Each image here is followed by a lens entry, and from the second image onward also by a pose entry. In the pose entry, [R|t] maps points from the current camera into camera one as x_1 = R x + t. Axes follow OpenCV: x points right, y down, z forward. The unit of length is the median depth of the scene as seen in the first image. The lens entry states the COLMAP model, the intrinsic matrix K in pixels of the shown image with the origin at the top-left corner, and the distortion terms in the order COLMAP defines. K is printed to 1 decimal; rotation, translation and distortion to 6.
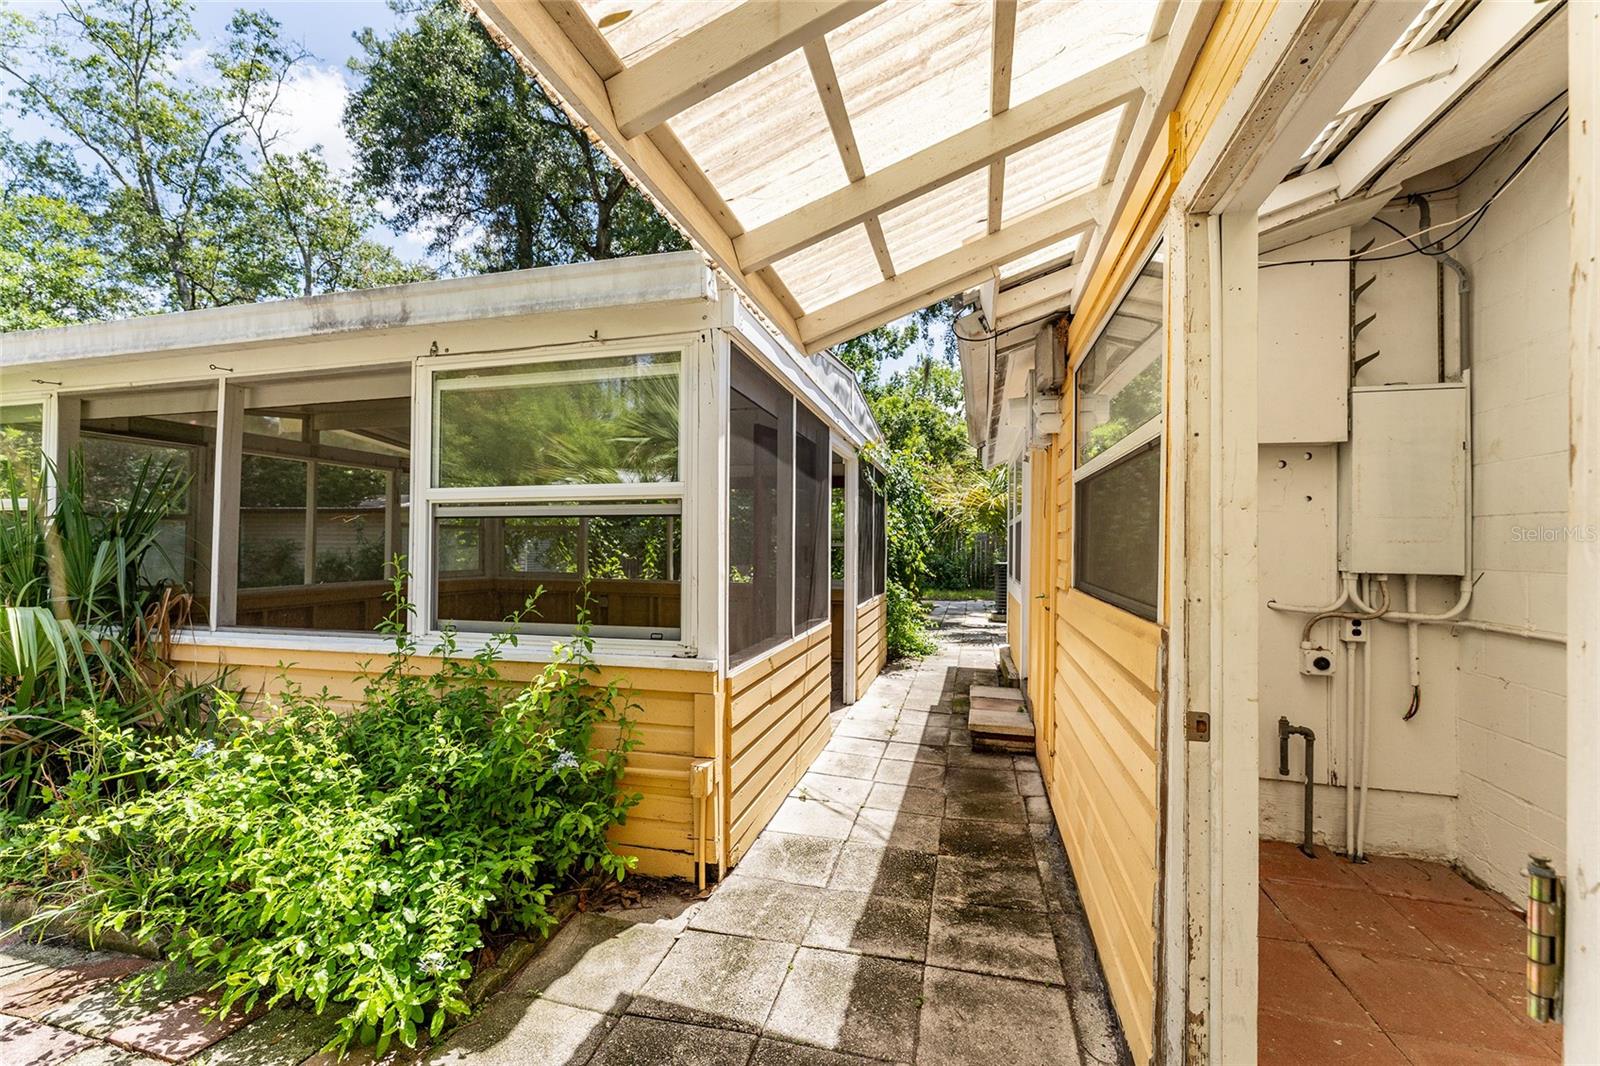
lens RADIAL K [[639.7, 0, 800.0], [0, 639.7, 533.0], [0, 0, 1]] dist [0.000191, -0.000018]
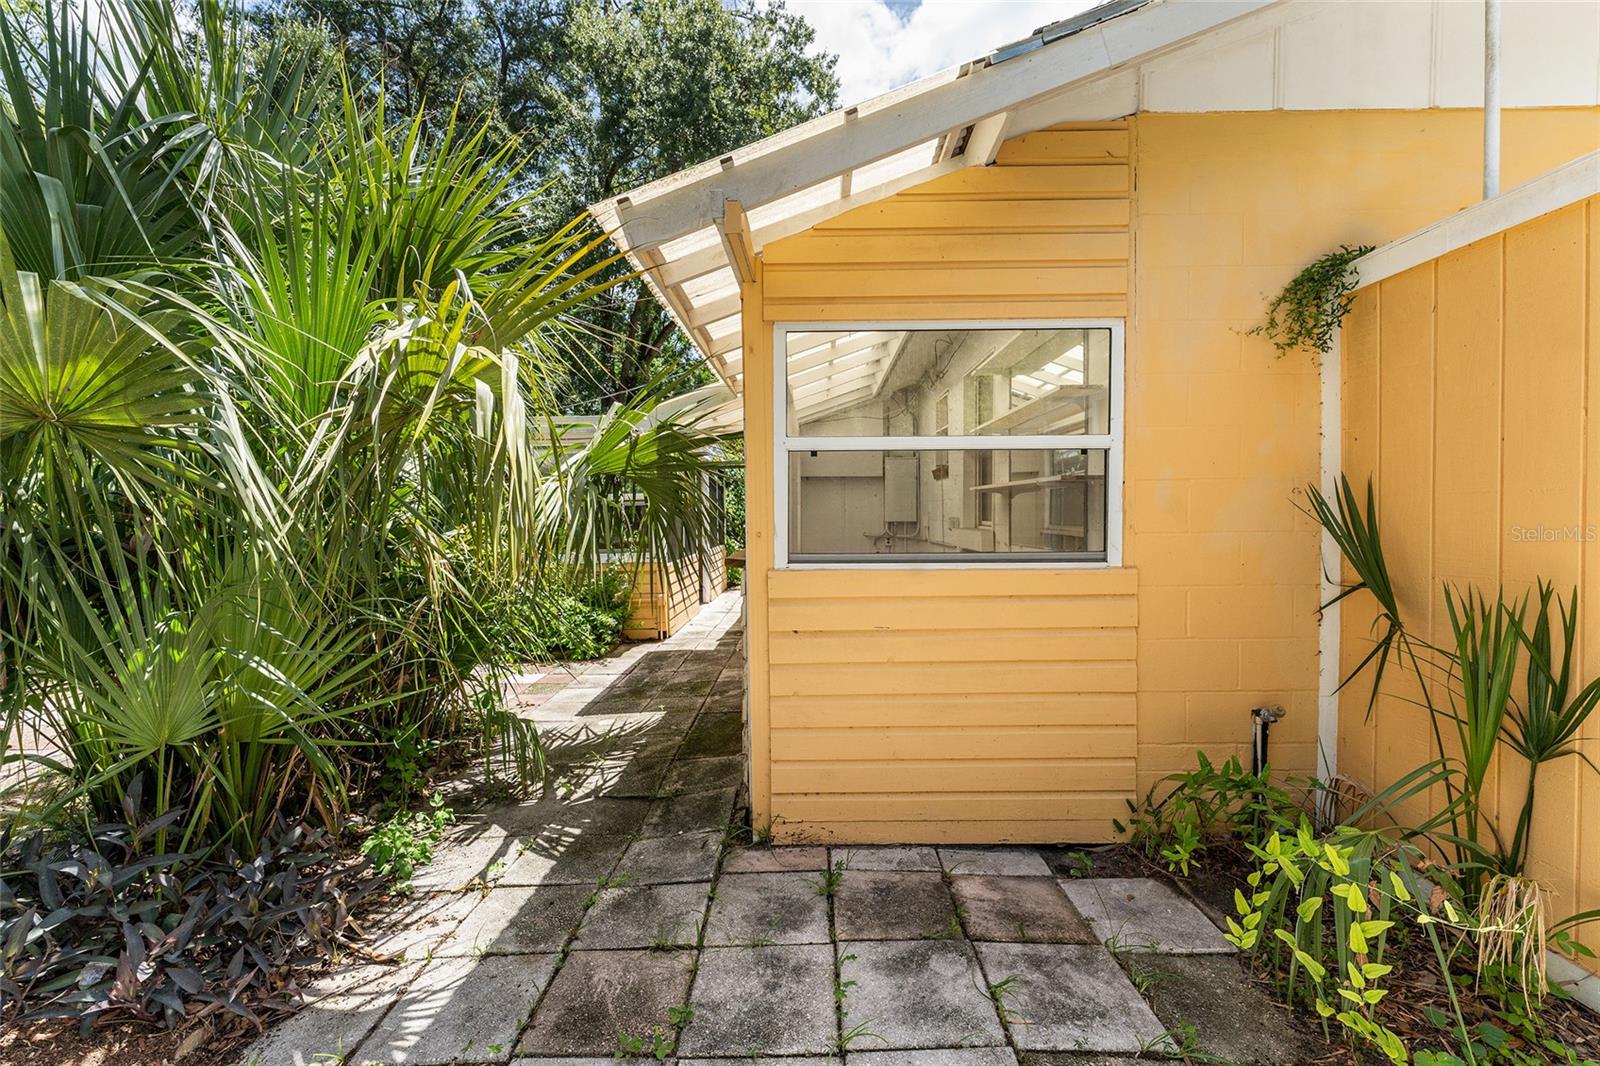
lens RADIAL K [[639.7, 0, 800.0], [0, 639.7, 533.0], [0, 0, 1]] dist [0.000191, -0.000018]
pose [[0.968770, -0.027518, 0.246431, -0.124906], [0.016470, 0.998769, 0.046783, -0.015739], [-0.247415, -0.041263, 0.968031, -0.939836]]
